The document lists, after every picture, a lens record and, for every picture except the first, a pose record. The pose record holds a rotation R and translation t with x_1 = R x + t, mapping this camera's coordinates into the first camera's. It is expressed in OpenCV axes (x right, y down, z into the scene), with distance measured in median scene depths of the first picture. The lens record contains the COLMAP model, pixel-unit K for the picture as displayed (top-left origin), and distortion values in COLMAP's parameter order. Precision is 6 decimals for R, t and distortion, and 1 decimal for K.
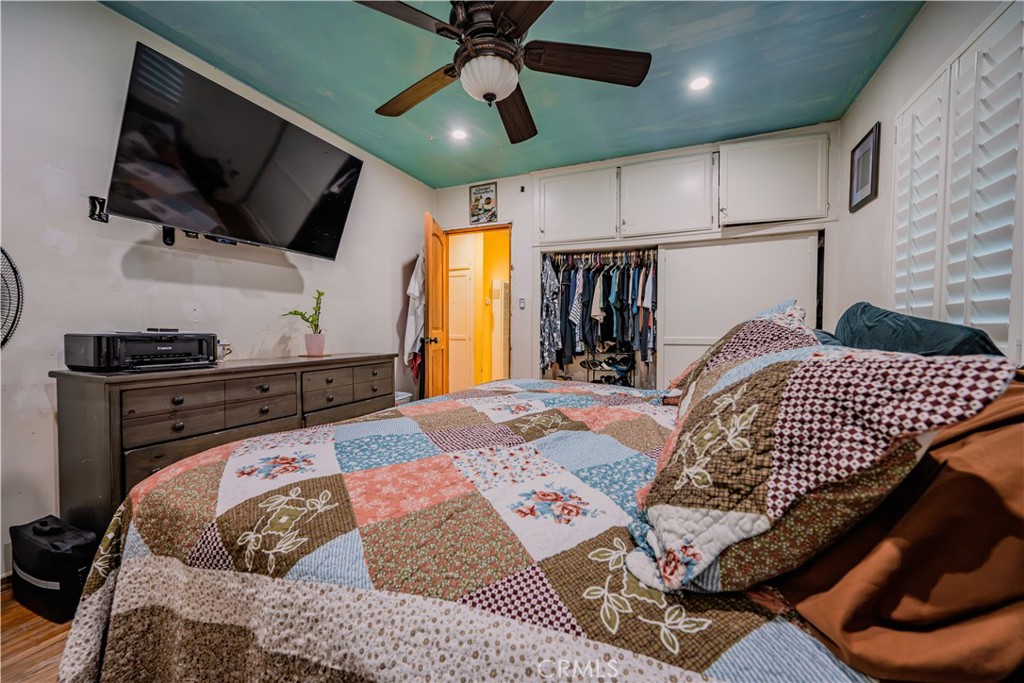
lens RADIAL K [[407.4, 0, 513.9], [0, 407.4, 341.8], [0, 0, 1]] dist [0.000315, 0.000296]
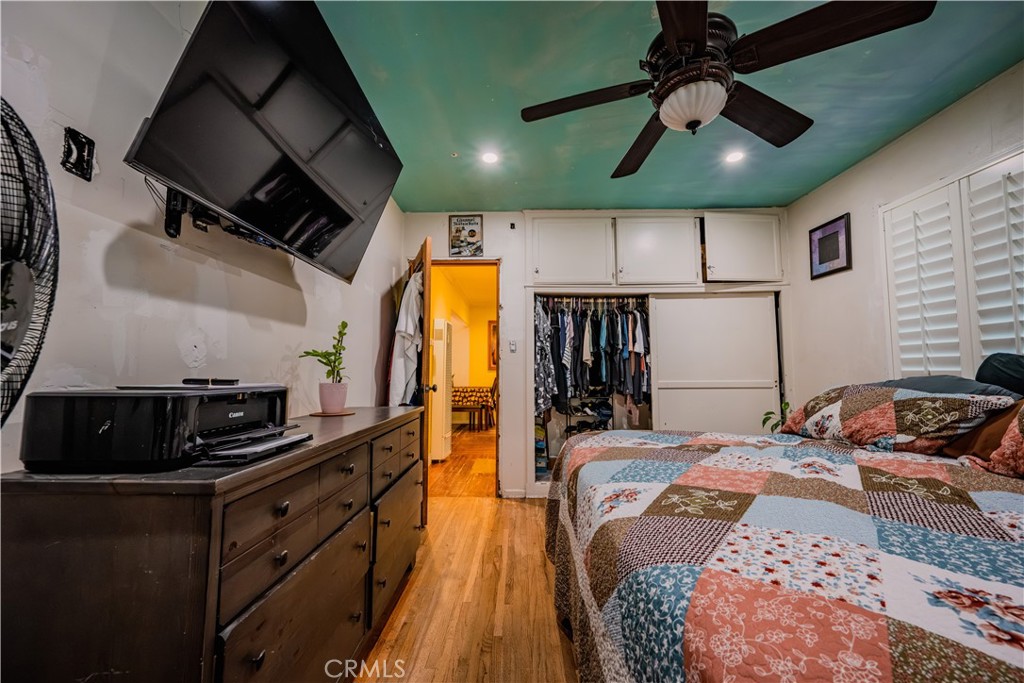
lens RADIAL K [[407.4, 0, 513.9], [0, 407.4, 341.8], [0, 0, 1]] dist [0.000315, 0.000296]
pose [[0.922659, 0.025379, 0.384781, -0.664137], [0.015061, 0.994699, -0.101722, -0.019087], [-0.385323, 0.099650, 0.917385, 0.305757]]
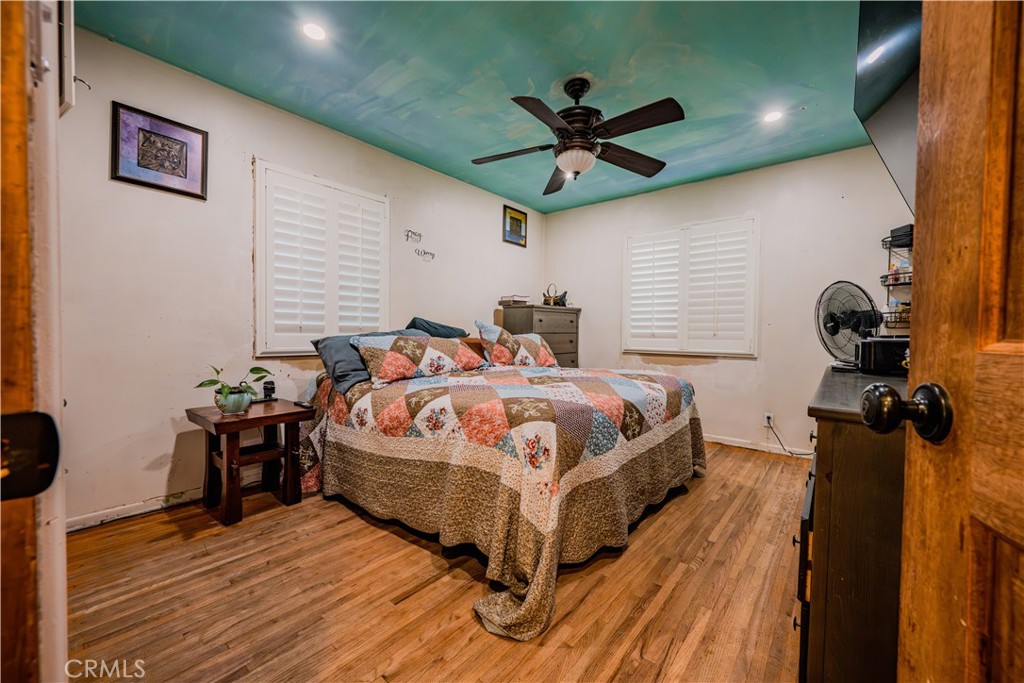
lens RADIAL K [[401.3, 0, 514.1], [0, 401.3, 342.0], [0, 0, 1]] dist [0.000132, 0.000336]
pose [[-0.959937, -0.023776, 0.279205, -0.226292], [-0.008844, 0.998468, 0.054619, -0.058821], [-0.280076, 0.049962, -0.958677, 2.117564]]
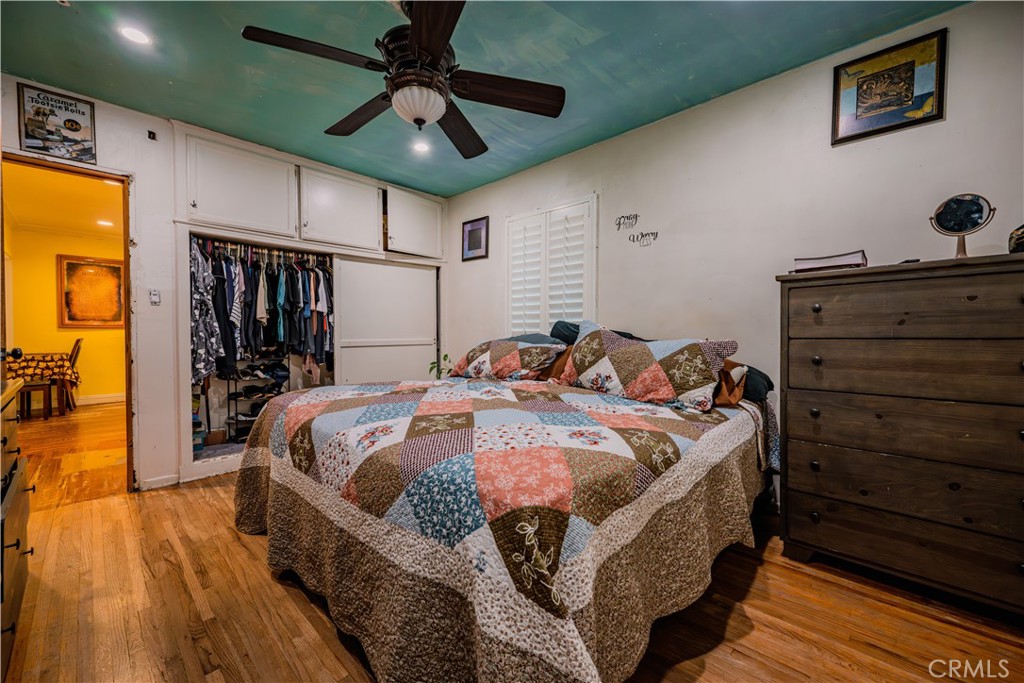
lens RADIAL K [[408.8, 0, 514.3], [0, 408.8, 341.7], [0, 0, 1]] dist [-0.000244, -0.000063]
pose [[0.345547, -0.021211, 0.938162, -0.864762], [0.028091, 0.999530, 0.012251, -0.013660], [-0.937981, 0.022121, 0.345981, 0.338008]]
